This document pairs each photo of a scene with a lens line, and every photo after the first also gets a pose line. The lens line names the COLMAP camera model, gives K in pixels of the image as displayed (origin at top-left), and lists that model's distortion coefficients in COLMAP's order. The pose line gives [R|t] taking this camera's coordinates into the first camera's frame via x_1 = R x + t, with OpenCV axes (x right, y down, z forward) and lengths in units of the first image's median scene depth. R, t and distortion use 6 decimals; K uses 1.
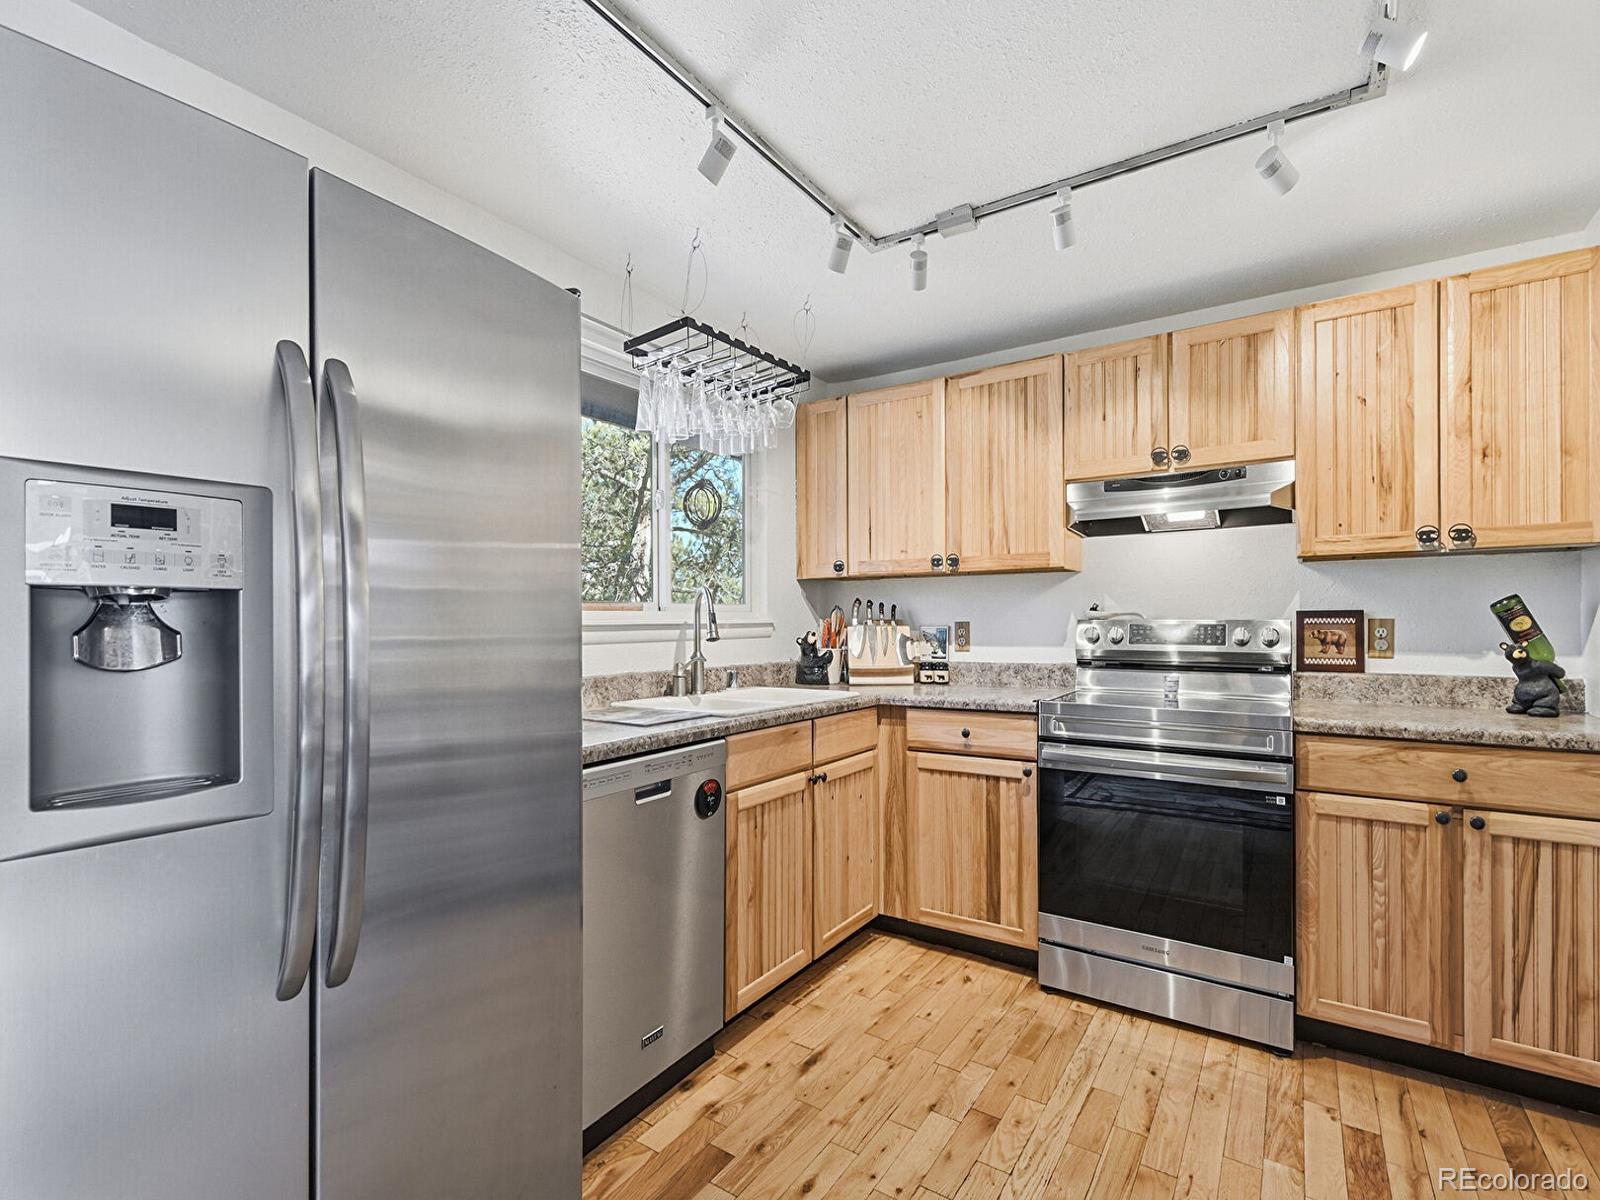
lens RADIAL K [[746.2, 0, 801.4], [0, 746.2, 617.8], [0, 0, 1]] dist [0.000292, 0.001073]
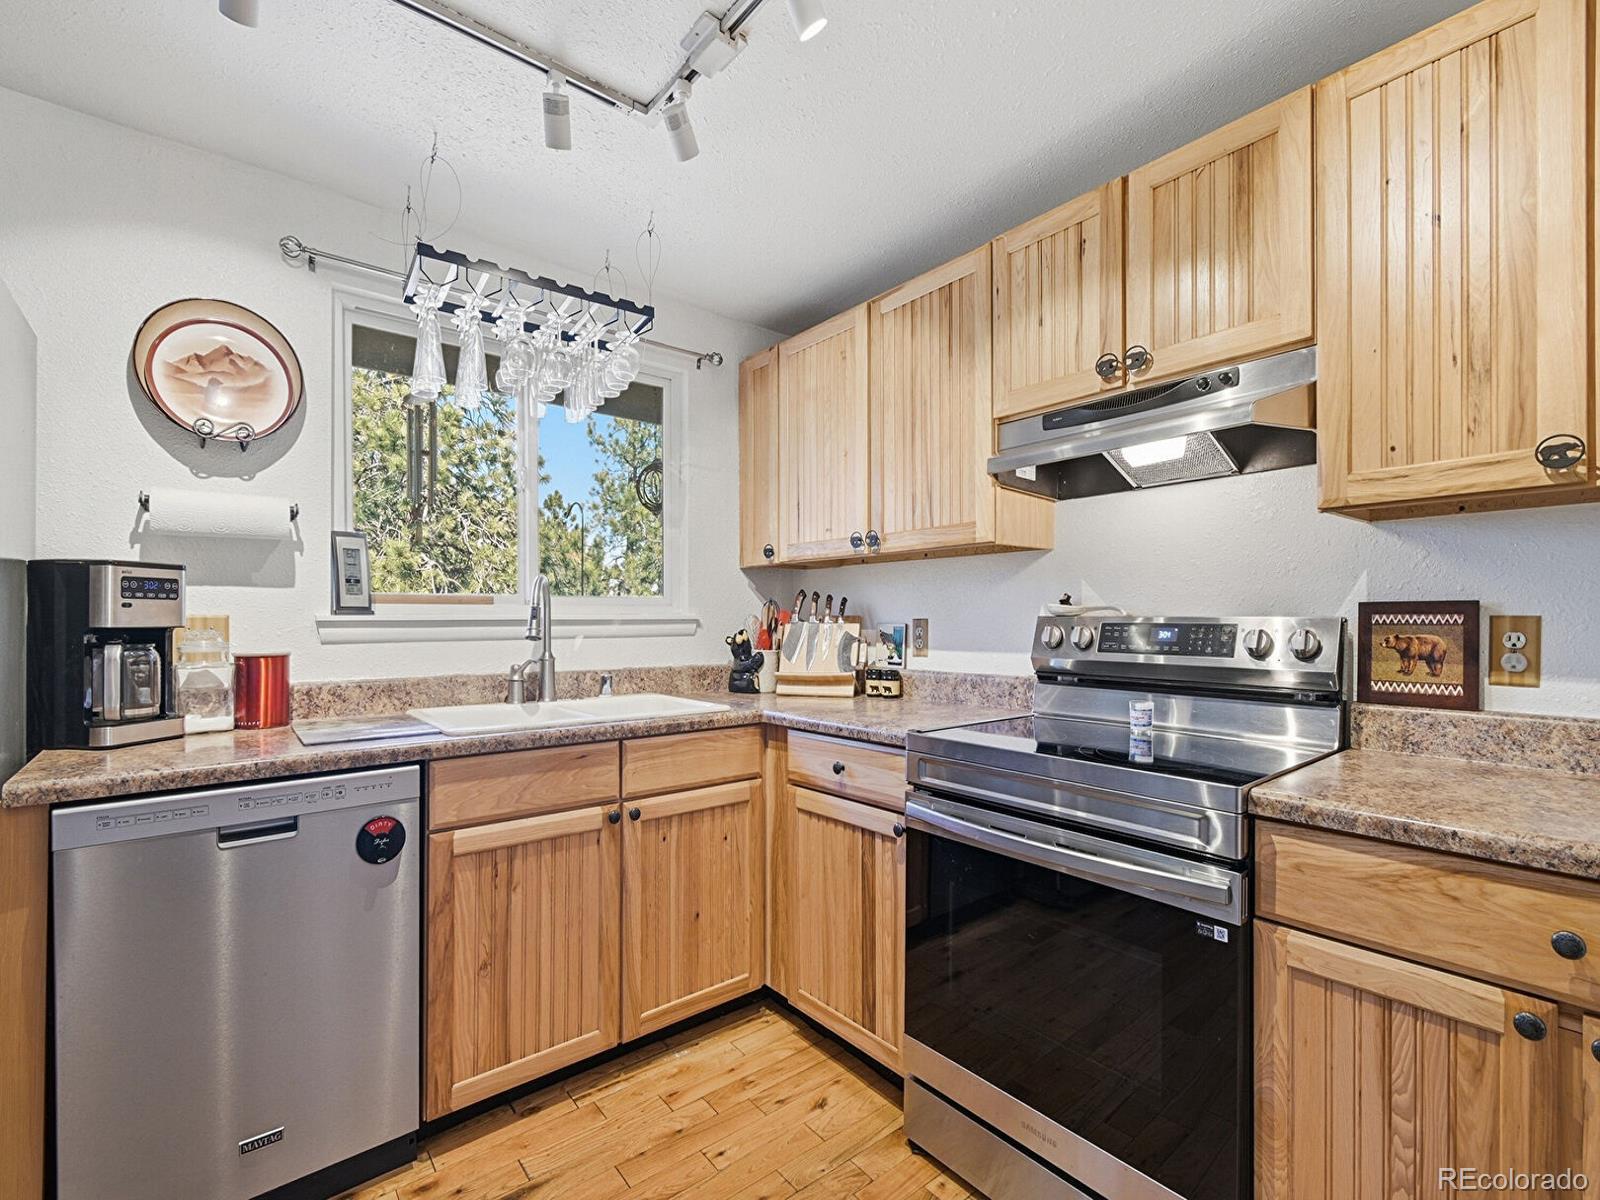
lens RADIAL K [[722.1, 0, 799.3], [0, 722.1, 616.9], [0, 0, 1]] dist [0.001924, -0.001506]
pose [[0.956328, 0.003234, -0.292277, 0.407255], [-0.002343, 0.999991, 0.003399, 0.001510], [0.292286, -0.002566, 0.956328, 0.311829]]
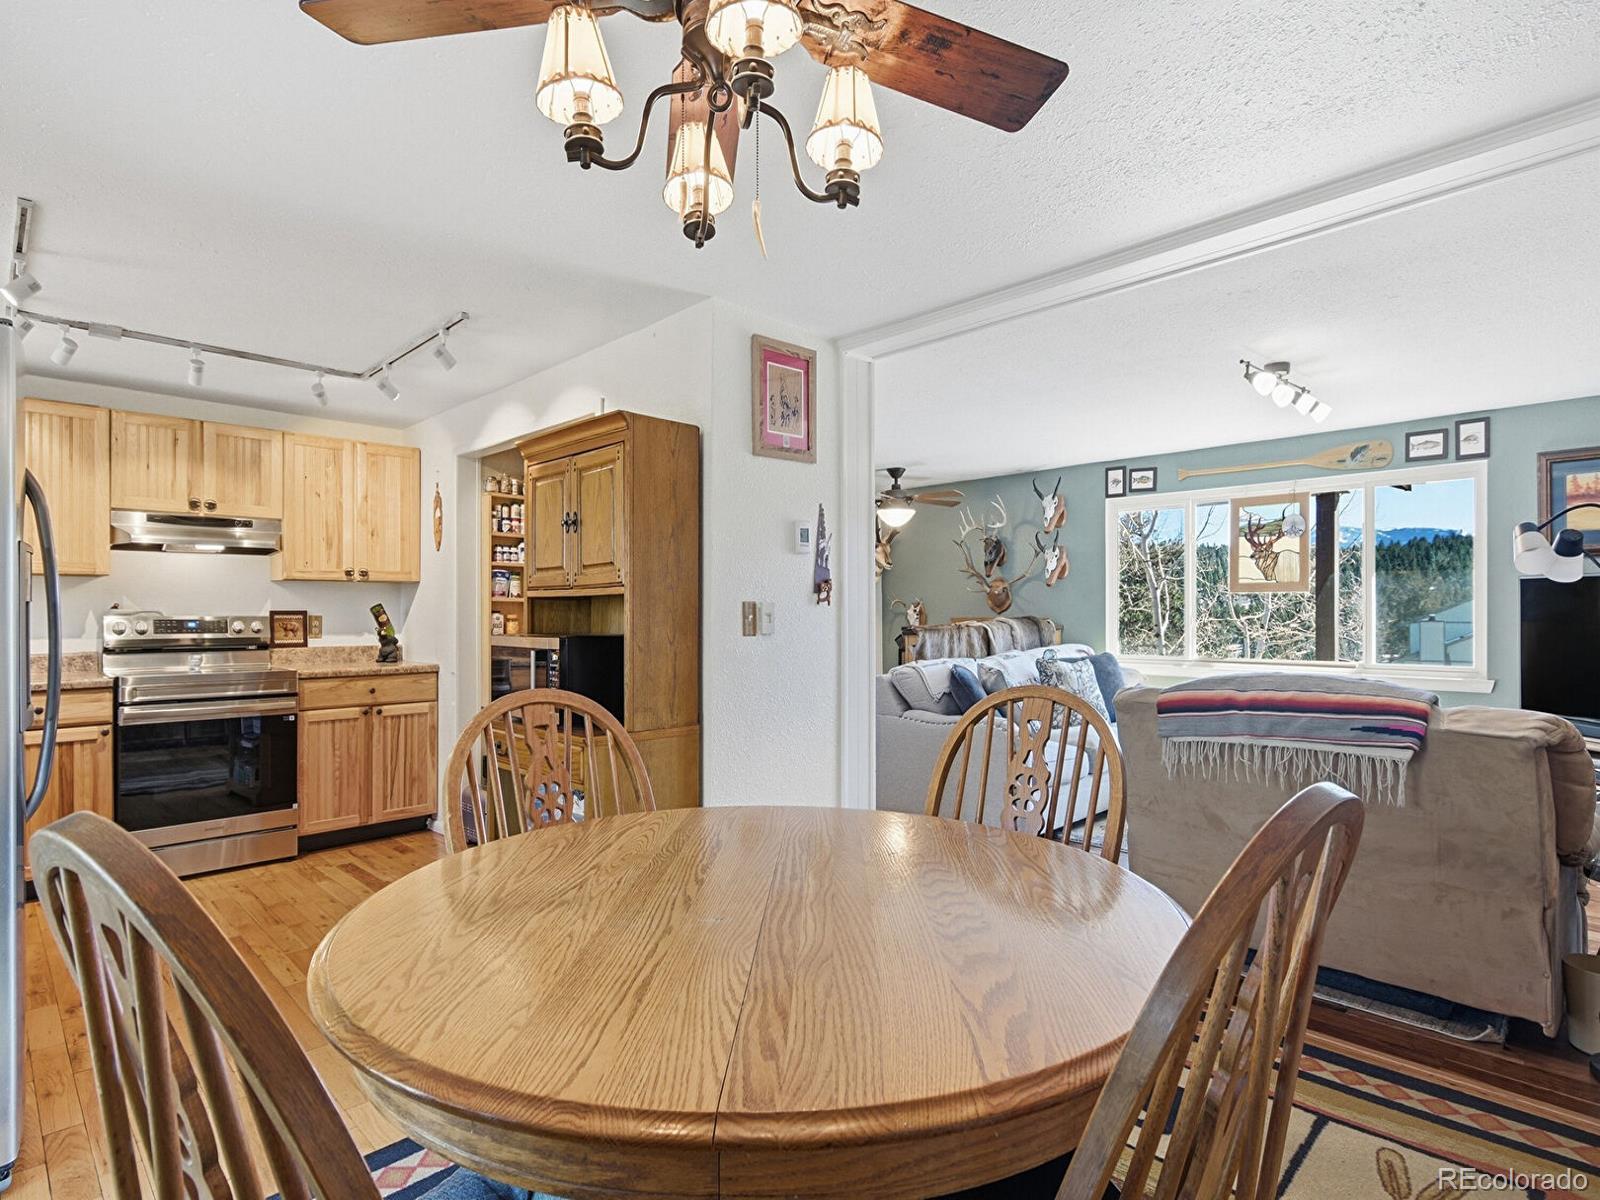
lens RADIAL K [[829.8, 0, 801.4], [0, 829.8, 612.6], [0, 0, 1]] dist [0.000388, -0.000882]
pose [[0.199213, 0.001726, 0.979955, -0.873541], [-0.005090, 0.999987, -0.000727, -0.009829], [-0.979943, -0.004843, 0.199220, -0.485787]]
